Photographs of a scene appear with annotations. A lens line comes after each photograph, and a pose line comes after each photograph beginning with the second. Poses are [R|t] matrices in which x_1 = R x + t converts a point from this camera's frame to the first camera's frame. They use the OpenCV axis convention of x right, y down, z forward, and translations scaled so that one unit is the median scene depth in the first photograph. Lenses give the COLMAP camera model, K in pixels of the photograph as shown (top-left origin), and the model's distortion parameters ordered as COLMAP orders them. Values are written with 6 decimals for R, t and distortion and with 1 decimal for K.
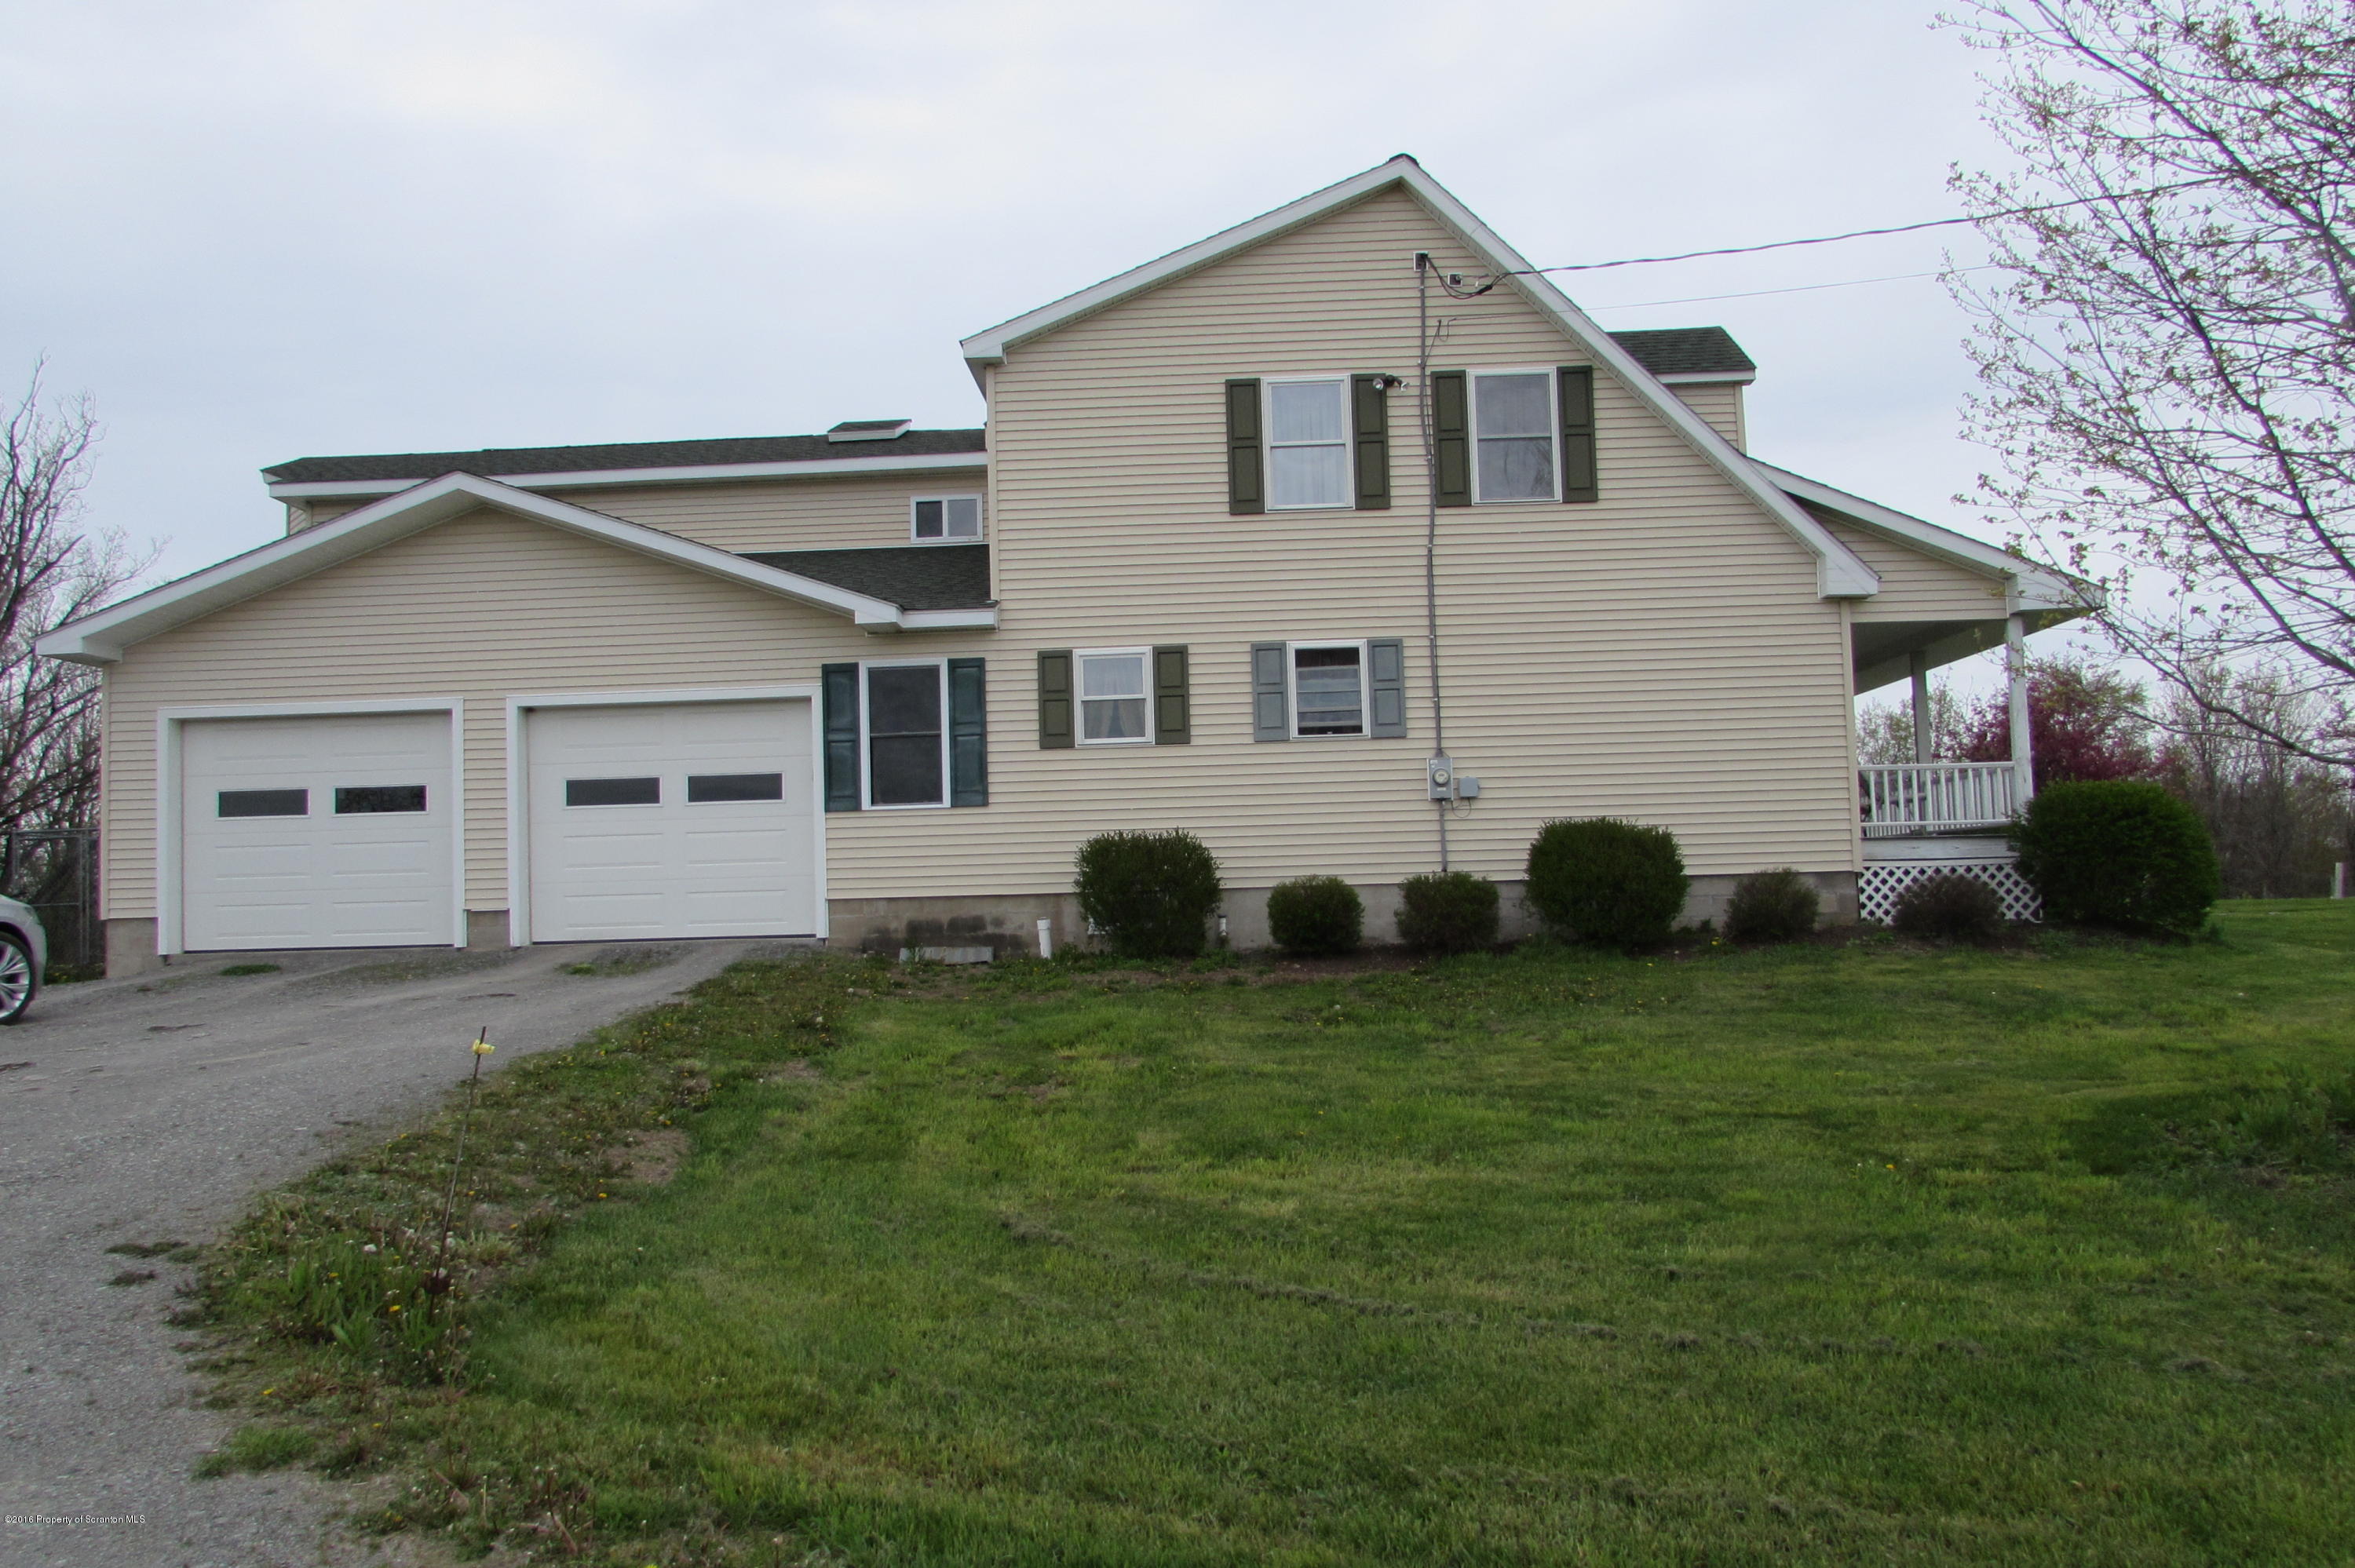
lens RADIAL K [[1676.2, 0, 1177.5], [0, 1676.2, 784.0], [0, 0, 1]] dist [-0.004090, -0.007779]
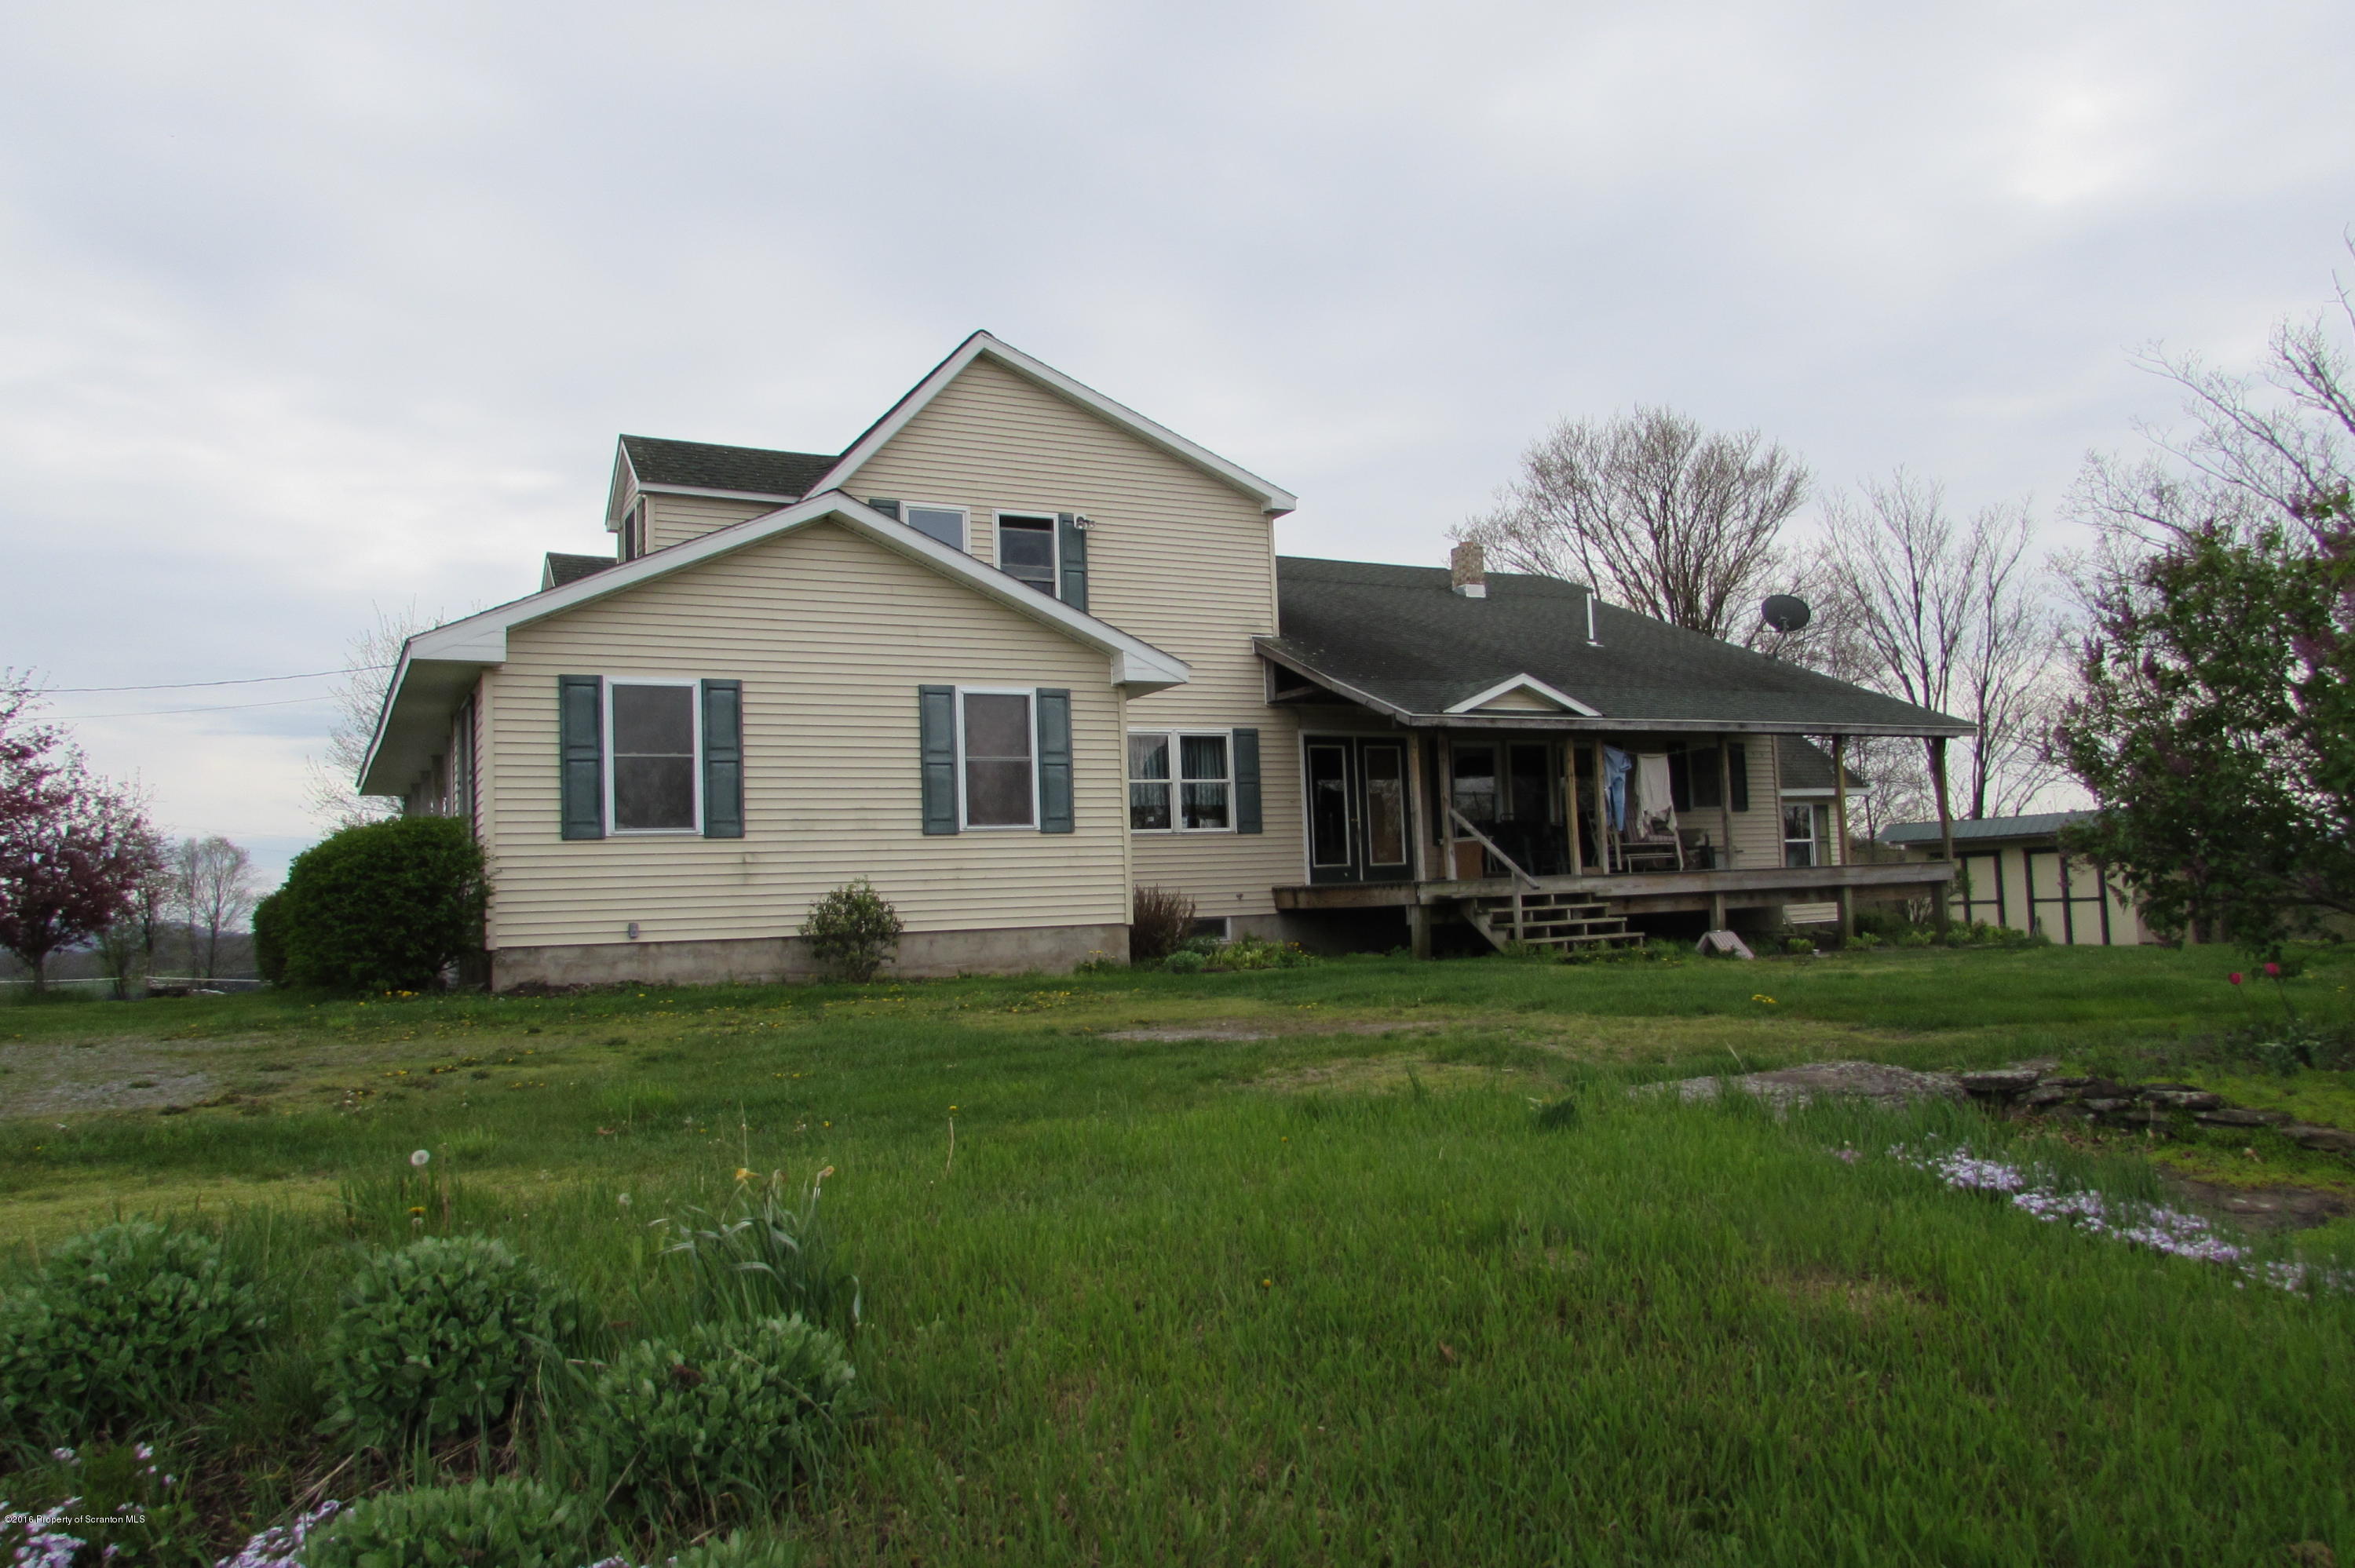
lens RADIAL K [[1676.2, 0, 1177.5], [0, 1676.2, 784.0], [0, 0, 1]] dist [-0.004090, -0.007779]
pose [[0.874777, 0.046088, 0.482329, -0.352583], [-0.029006, 0.998662, -0.042818, 0.016192], [-0.483657, 0.023466, 0.874943, 0.067489]]
